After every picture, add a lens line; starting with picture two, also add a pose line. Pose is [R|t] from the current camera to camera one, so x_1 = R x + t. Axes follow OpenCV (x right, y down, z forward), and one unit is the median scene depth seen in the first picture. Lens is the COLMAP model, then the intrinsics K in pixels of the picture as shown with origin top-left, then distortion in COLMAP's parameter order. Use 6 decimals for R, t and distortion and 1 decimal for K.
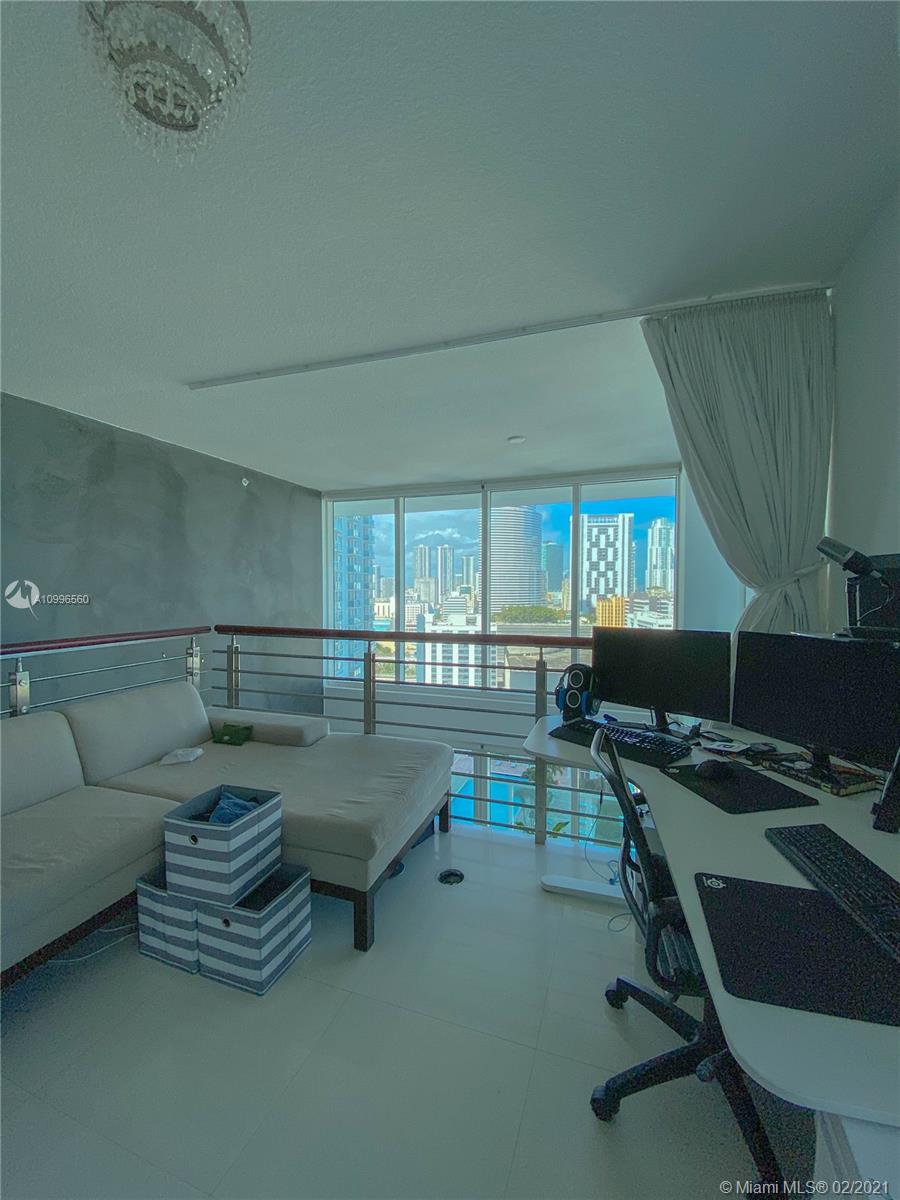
lens RADIAL K [[485.2, 0, 450.0], [0, 485.2, 600.0], [0, 0, 1]] dist [0.011951, -0.015116]
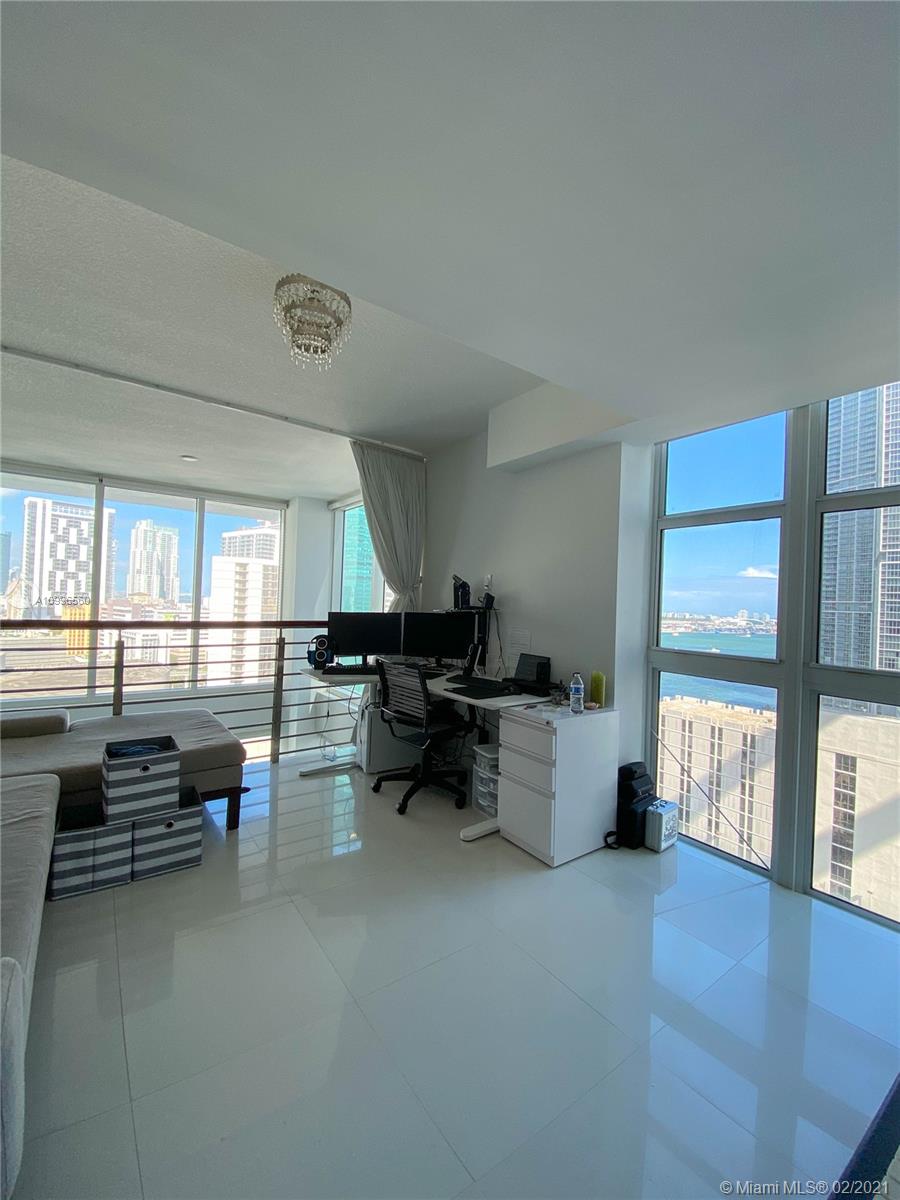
lens RADIAL K [[485.2, 0, 450.0], [0, 485.2, 600.0], [0, 0, 1]] dist [0.011951, -0.015116]
pose [[0.561905, 0.027729, 0.826737, -0.867191], [-0.013367, 0.999612, -0.024443, 0.047117], [-0.827094, 0.002683, 0.562058, -0.302184]]
